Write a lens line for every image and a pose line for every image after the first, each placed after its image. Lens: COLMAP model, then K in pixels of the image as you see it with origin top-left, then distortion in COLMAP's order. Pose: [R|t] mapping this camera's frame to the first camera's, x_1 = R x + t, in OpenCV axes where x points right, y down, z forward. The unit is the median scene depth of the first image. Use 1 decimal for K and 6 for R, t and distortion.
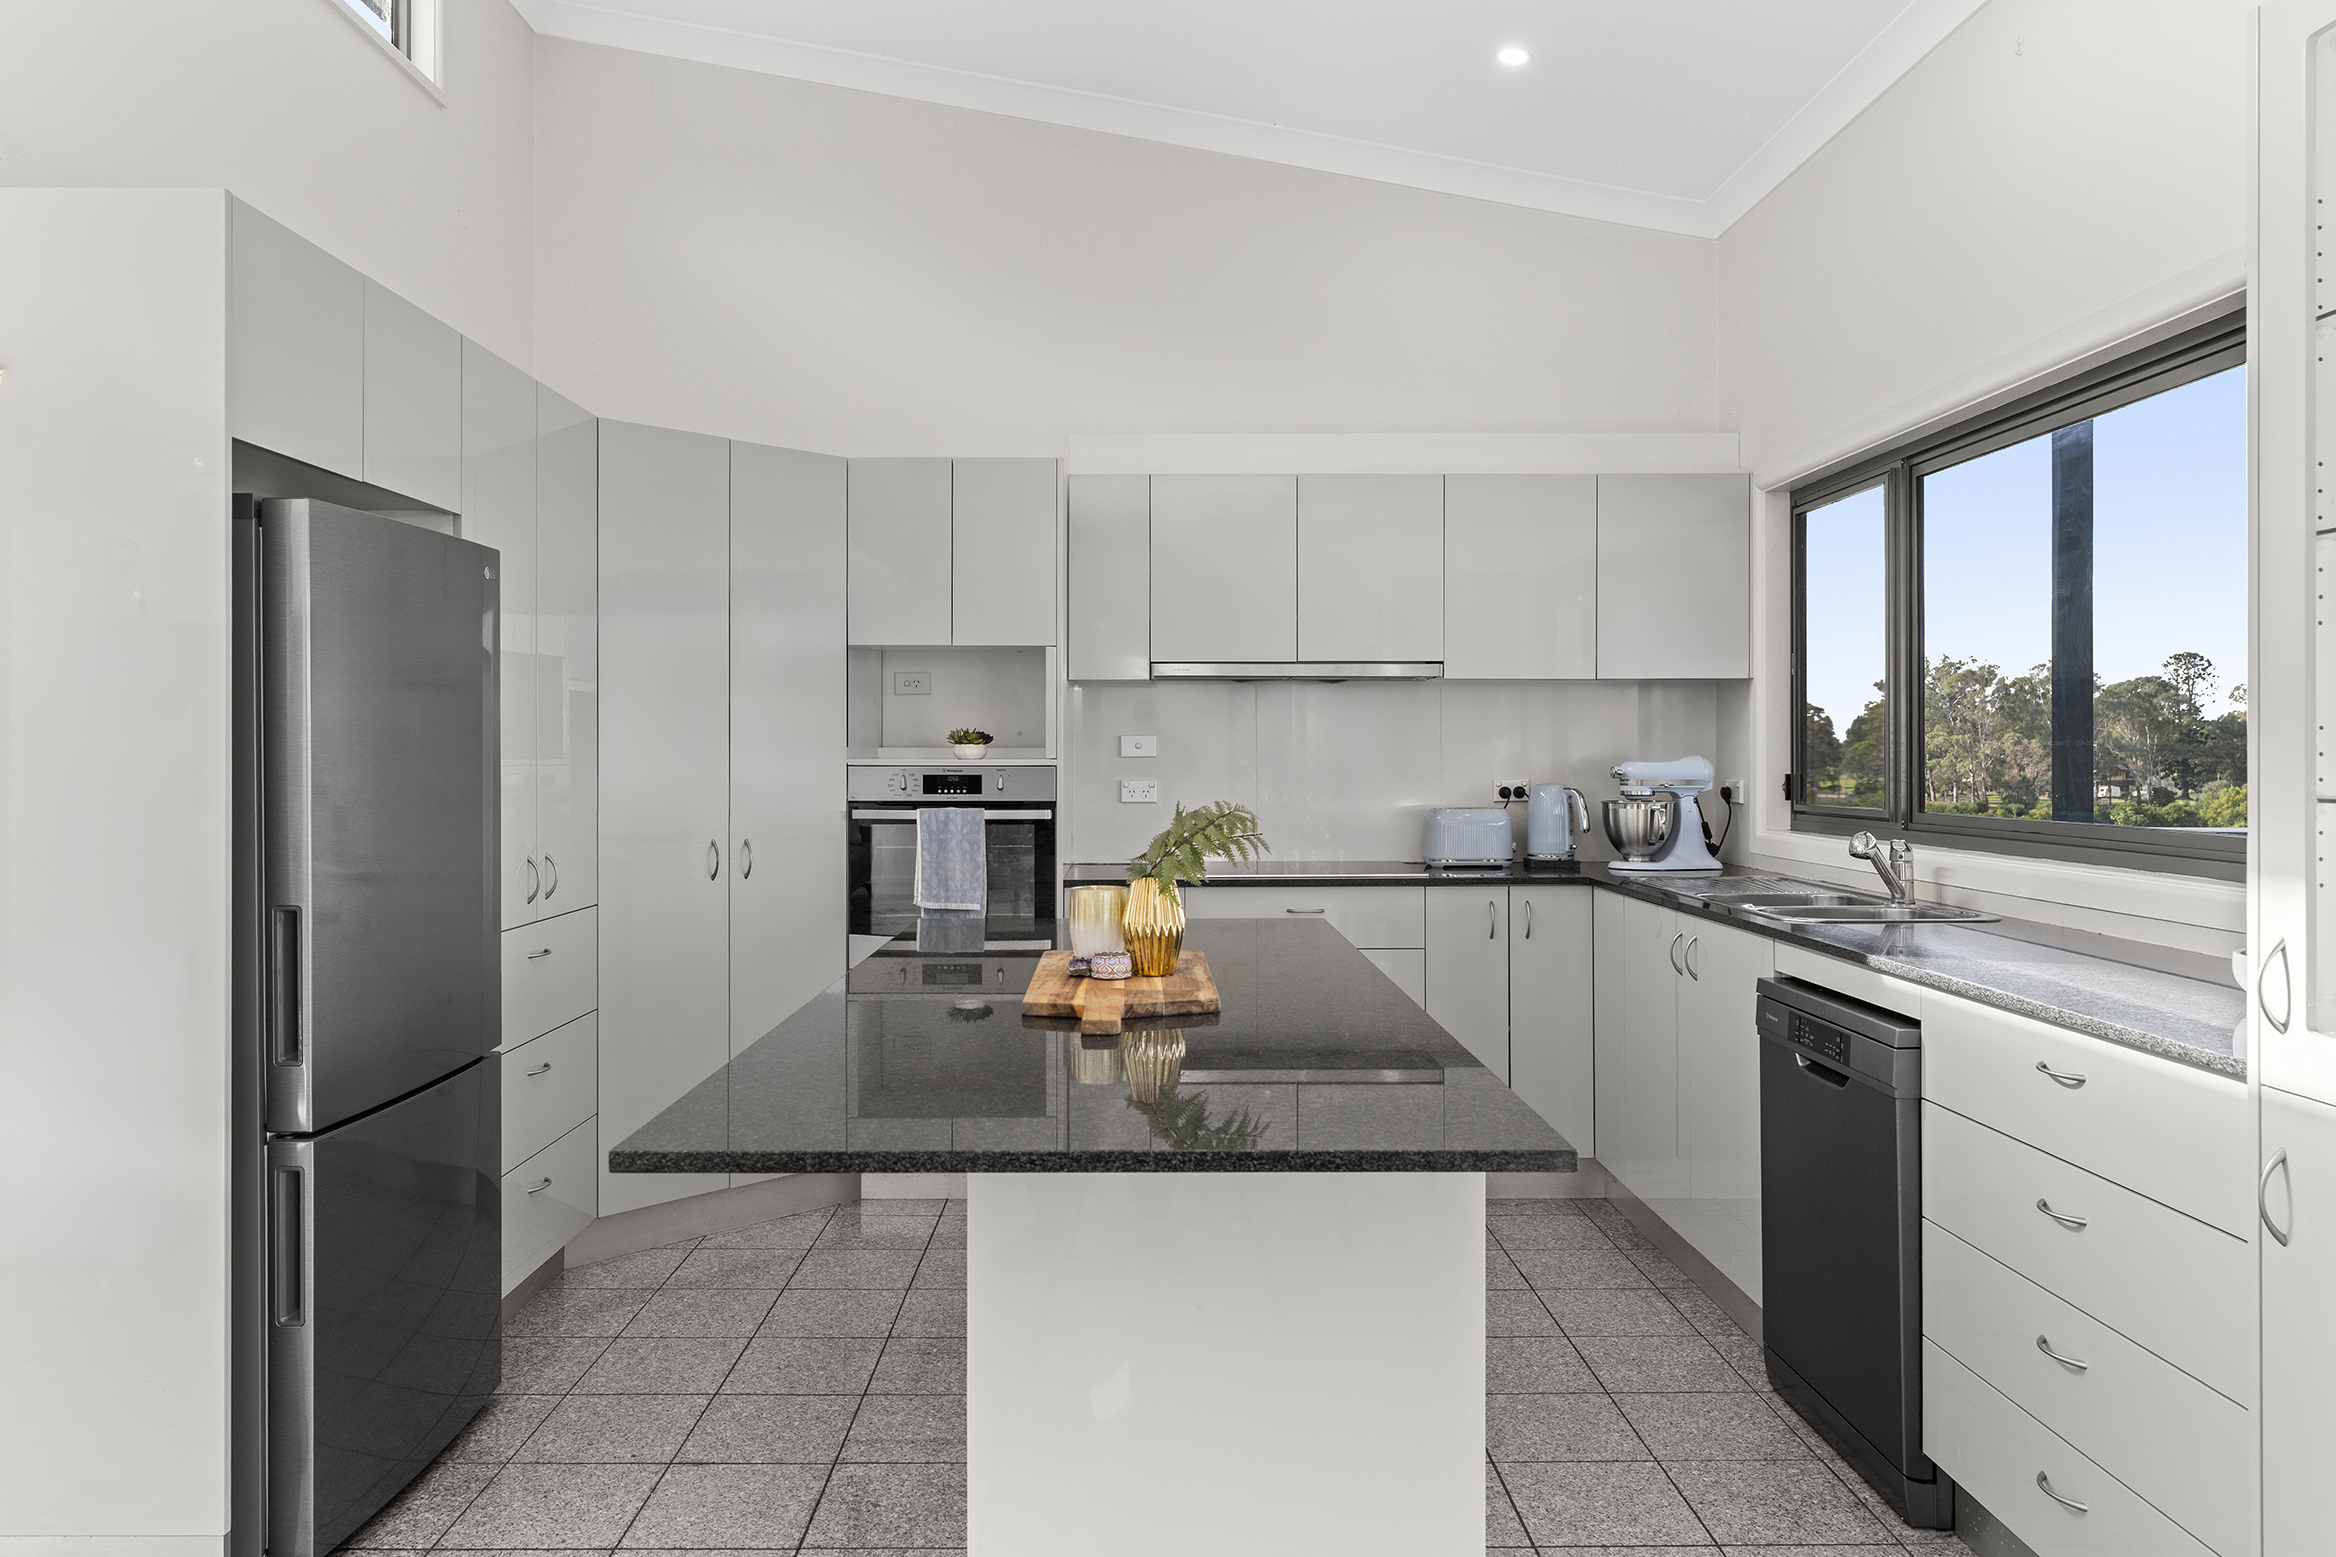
lens RADIAL K [[1574.9, 0, 1162.4], [0, 1574.9, 756.1], [0, 0, 1]] dist [0.012110, -0.005411]
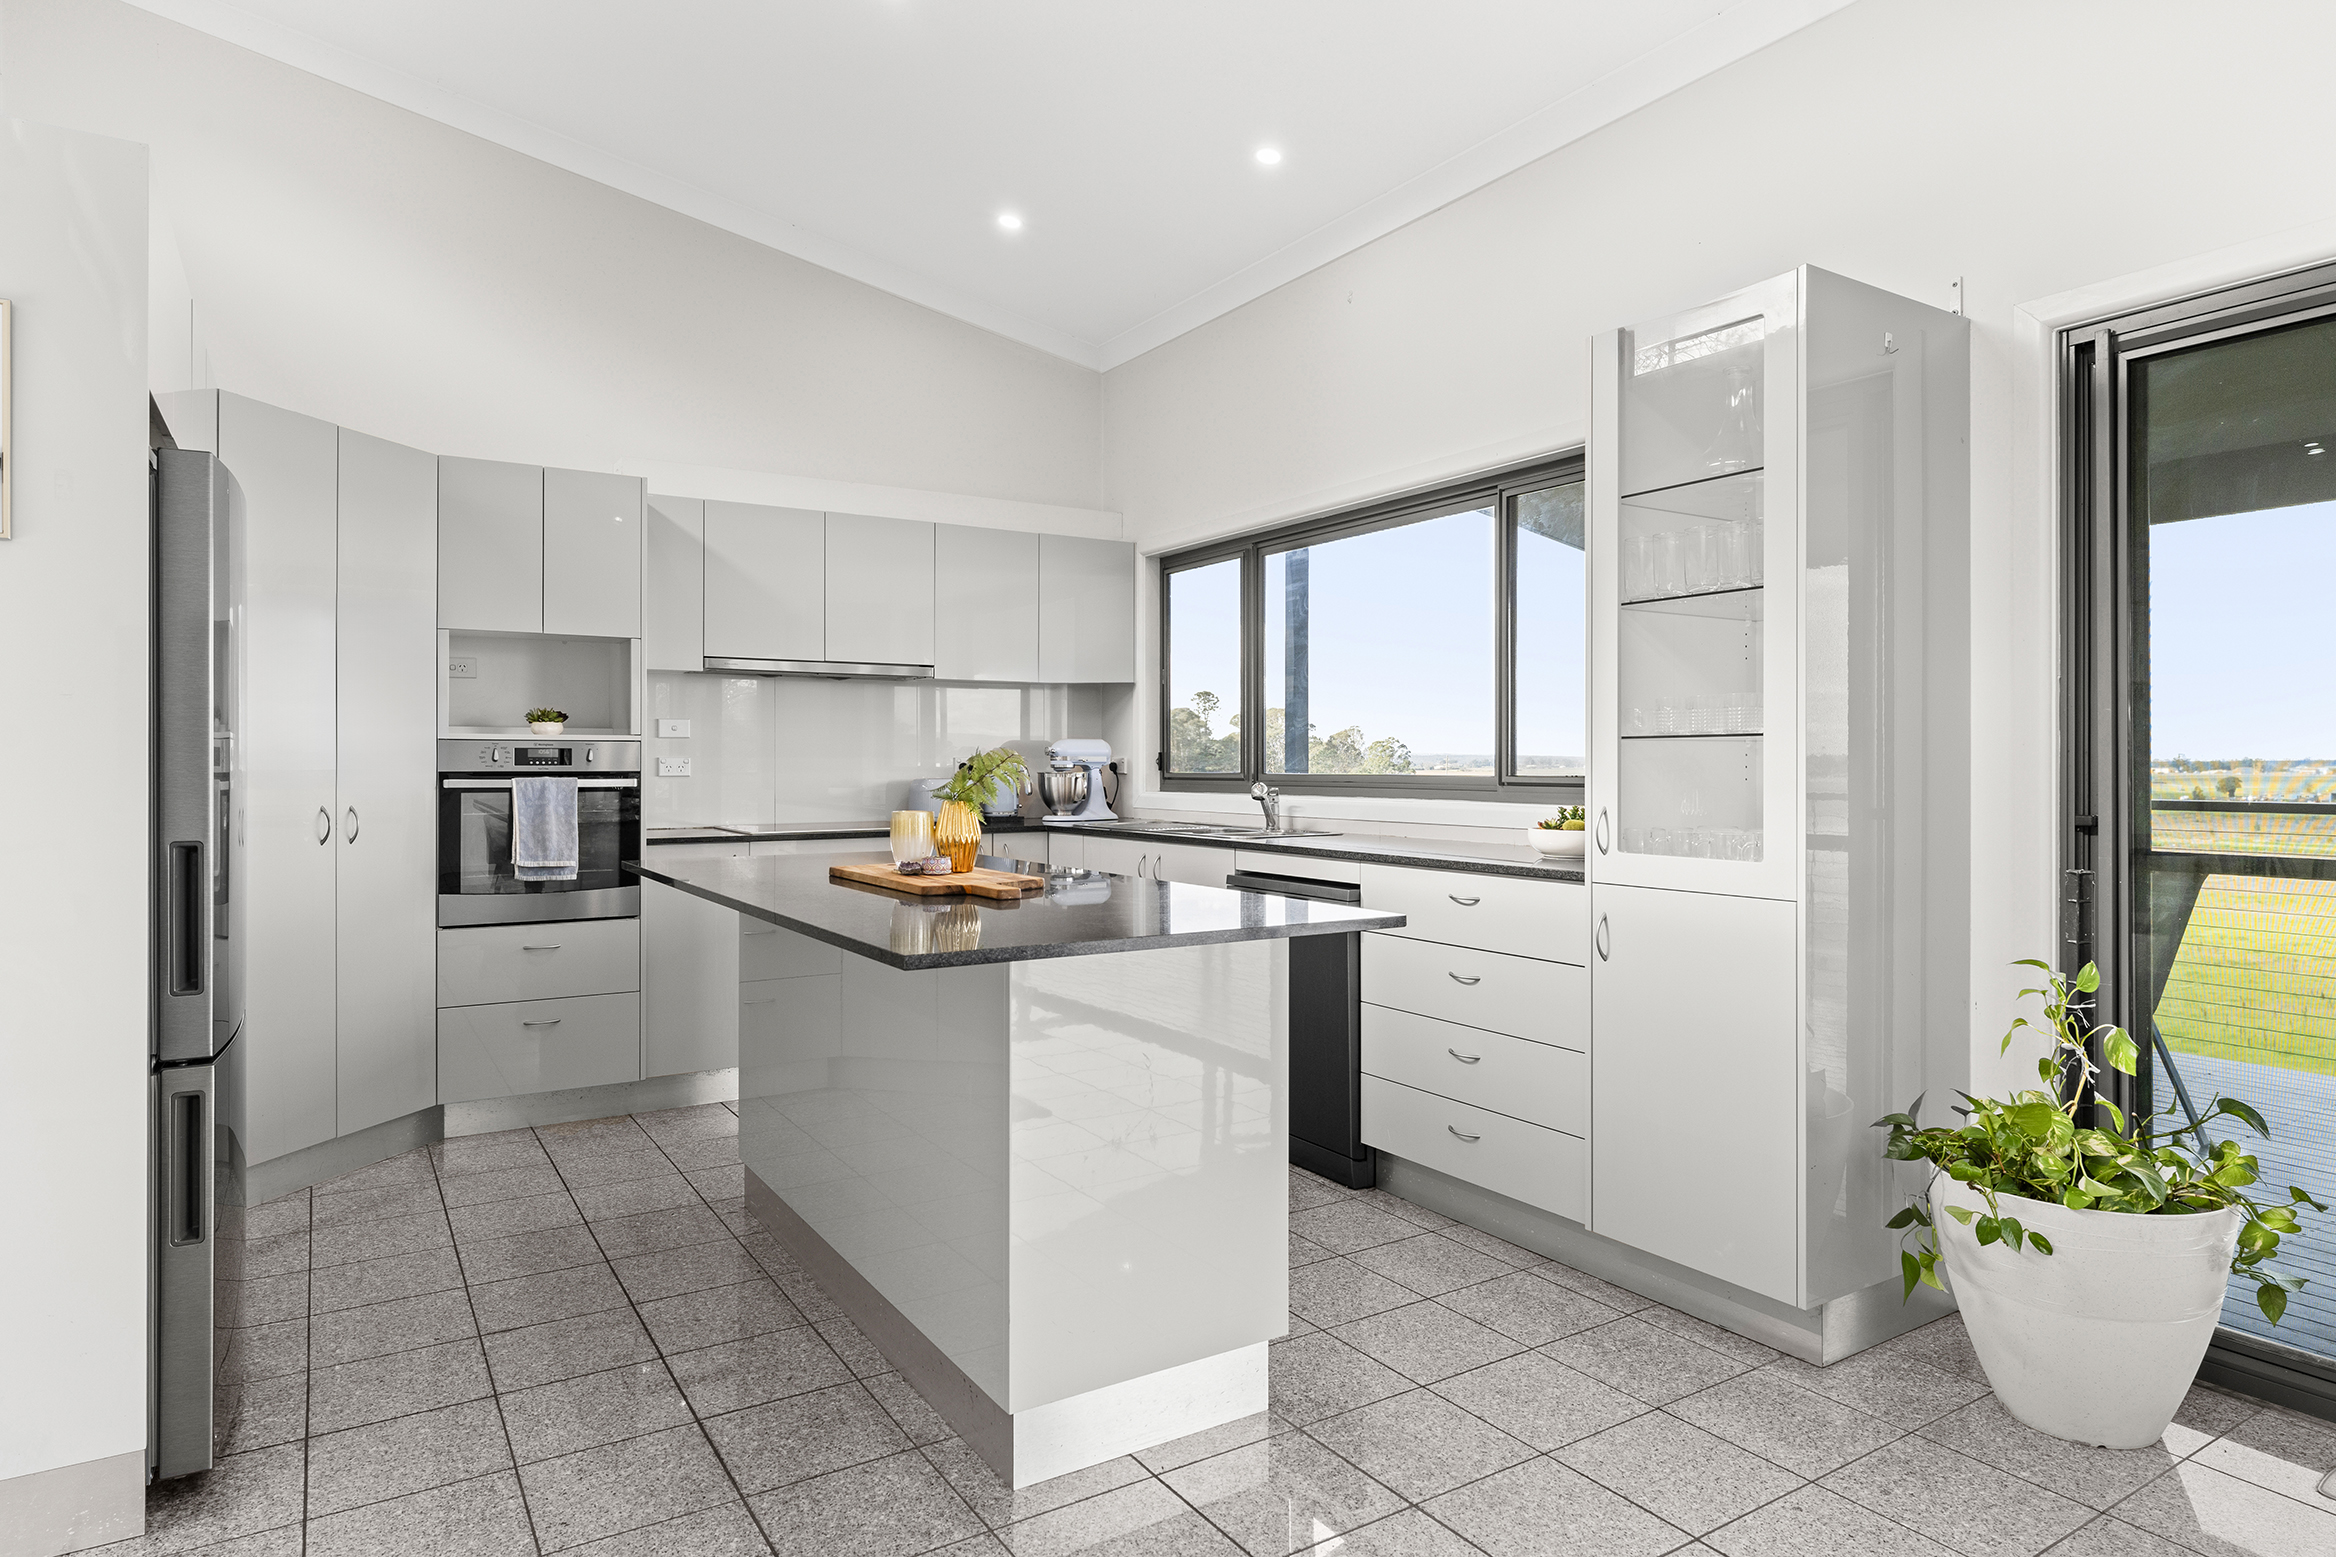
lens RADIAL K [[1335.3, 0, 1178.3], [0, 1335.3, 770.0], [0, 0, 1]] dist [0.011221, -0.003142]
pose [[0.845595, -0.003266, 0.533815, -0.260097], [0.001892, 0.999993, 0.003121, 0.025283], [-0.533822, -0.001629, 0.845596, -0.053502]]
